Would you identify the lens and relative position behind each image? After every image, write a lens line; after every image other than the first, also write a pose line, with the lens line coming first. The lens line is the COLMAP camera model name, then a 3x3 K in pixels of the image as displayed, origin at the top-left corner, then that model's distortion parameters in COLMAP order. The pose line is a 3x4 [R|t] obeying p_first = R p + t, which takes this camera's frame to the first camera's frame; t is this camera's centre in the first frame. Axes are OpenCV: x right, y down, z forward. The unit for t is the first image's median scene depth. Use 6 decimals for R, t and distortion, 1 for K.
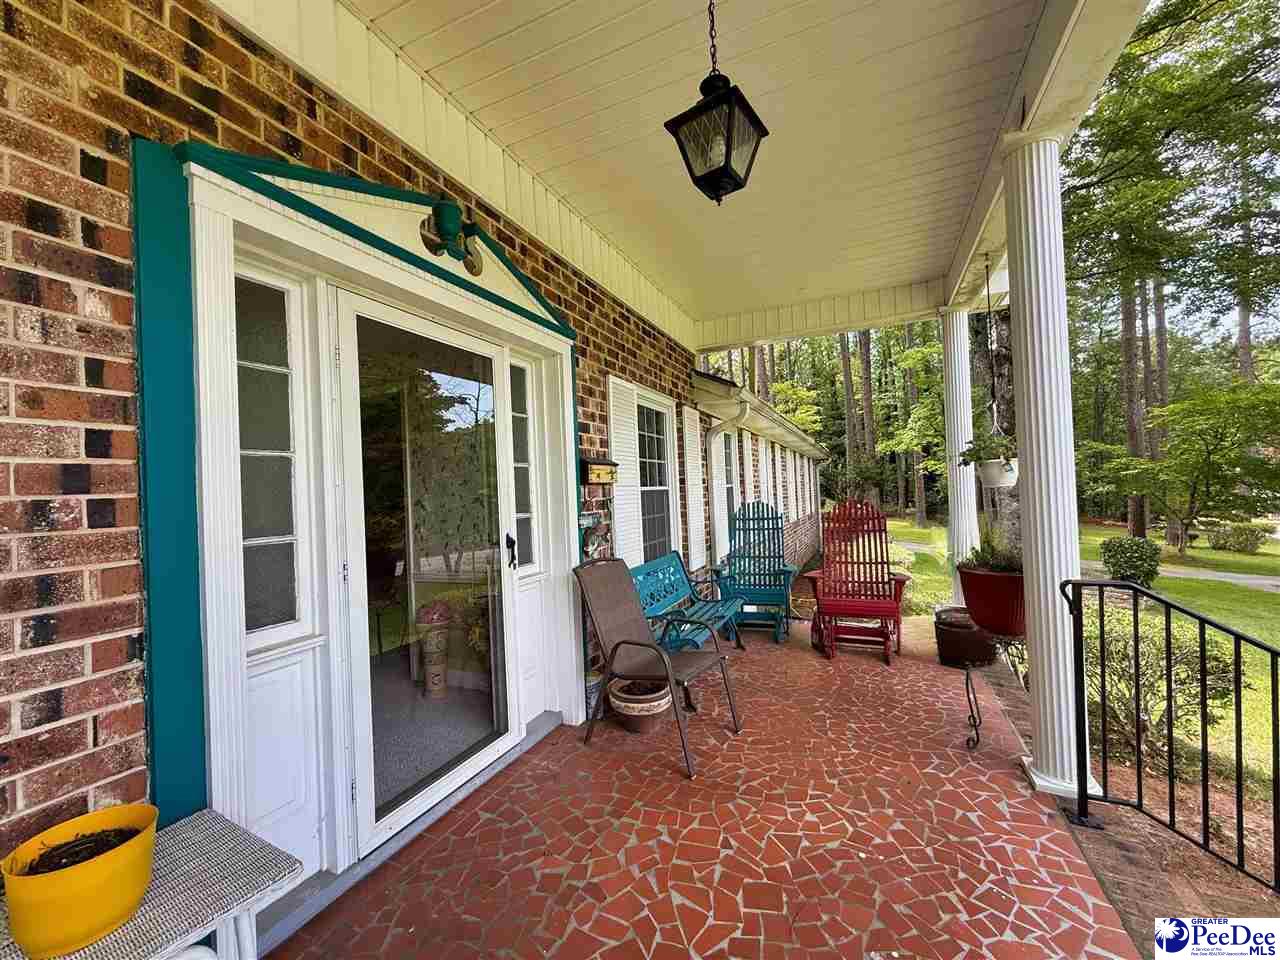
lens RADIAL K [[510.2, 0, 636.1], [0, 510.2, 481.5], [0, 0, 1]] dist [-0.000535, 0.000279]
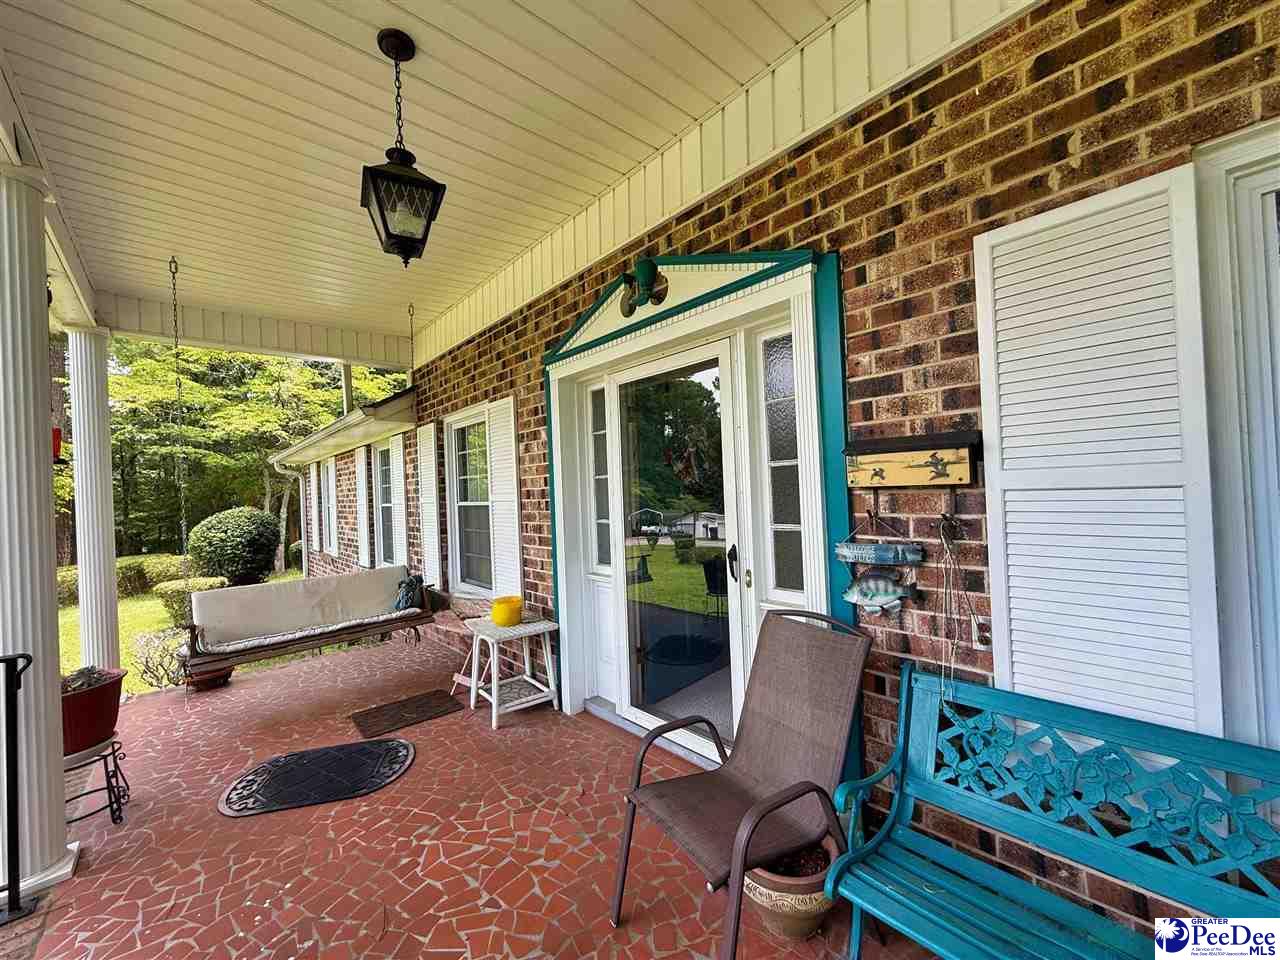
lens RADIAL K [[510.2, 0, 636.1], [0, 510.2, 481.5], [0, 0, 1]] dist [-0.000535, 0.000279]
pose [[-0.398286, 0.049540, -0.915922, 0.813457], [0.079263, 0.996664, 0.019440, -0.052501], [0.913830, -0.064856, -0.400884, 1.523434]]
